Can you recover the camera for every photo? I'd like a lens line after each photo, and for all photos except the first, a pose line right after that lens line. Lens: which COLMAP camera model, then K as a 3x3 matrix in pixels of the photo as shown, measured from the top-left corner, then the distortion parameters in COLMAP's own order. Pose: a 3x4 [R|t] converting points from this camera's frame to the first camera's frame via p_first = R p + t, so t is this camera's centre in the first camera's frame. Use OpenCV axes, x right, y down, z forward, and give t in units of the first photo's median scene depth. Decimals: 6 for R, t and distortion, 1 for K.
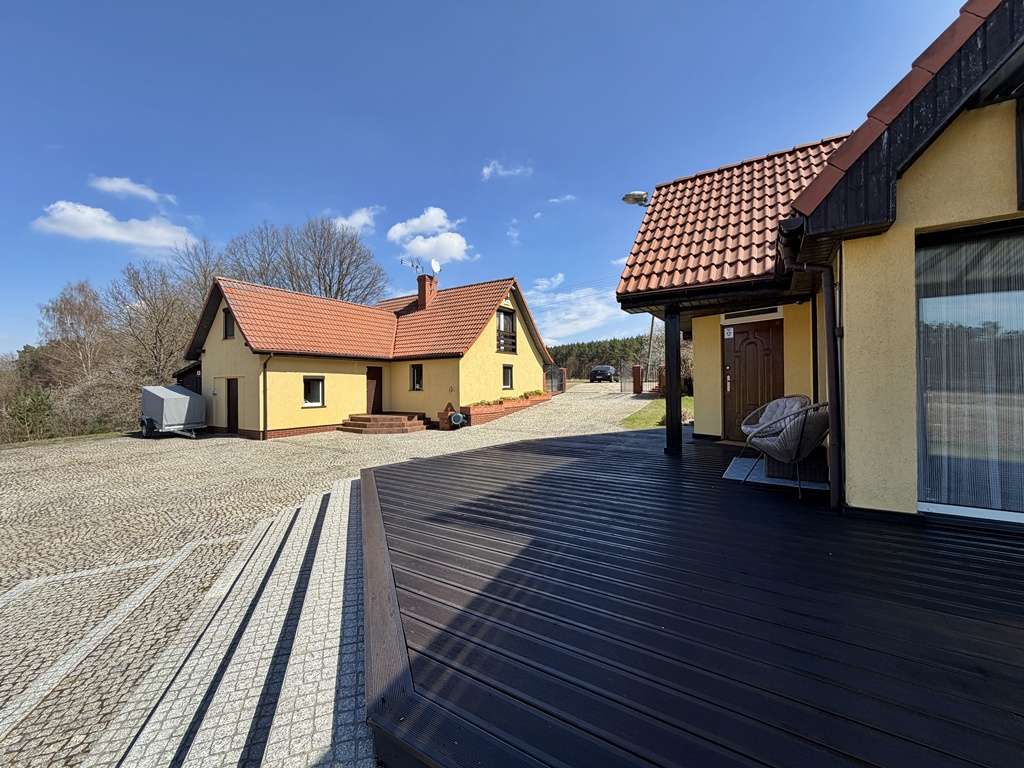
lens RADIAL K [[411.2, 0, 509.5], [0, 411.2, 383.8], [0, 0, 1]] dist [-0.002620, 0.001262]
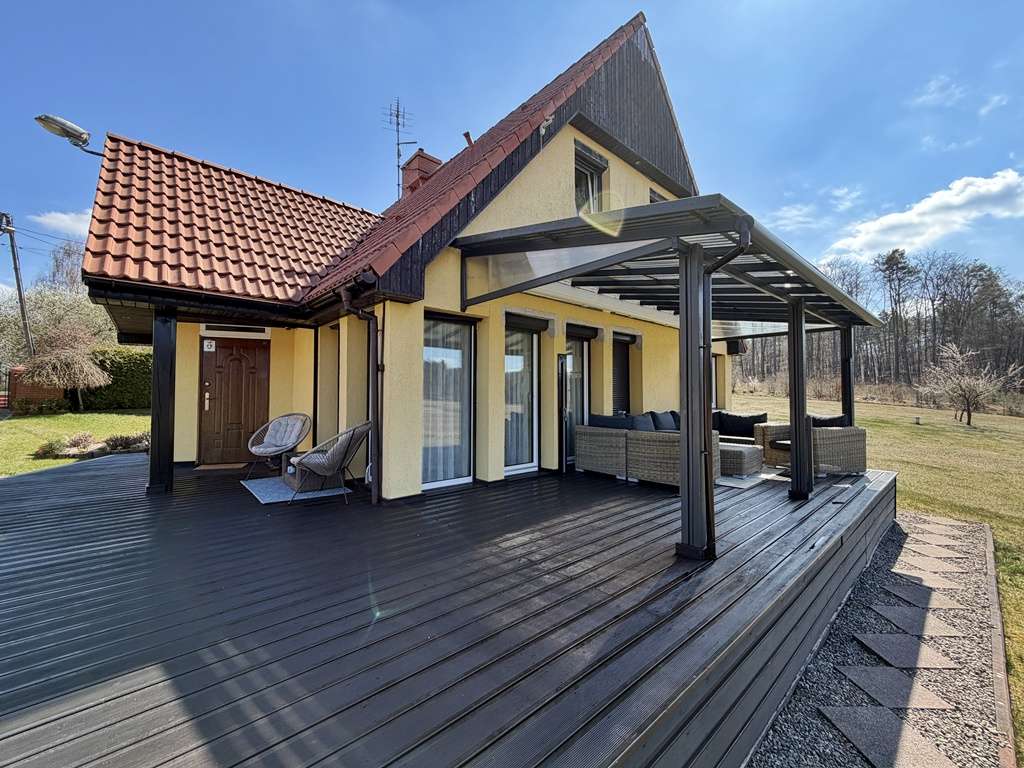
lens RADIAL K [[411.2, 0, 508.5], [0, 411.2, 382.5], [0, 0, 1]] dist [-0.002620, 0.001262]
pose [[0.257516, 0.035216, 0.965632, -0.189519], [-0.009479, 0.999380, -0.033919, -0.020032], [-0.966228, -0.000418, 0.257690, 0.139953]]
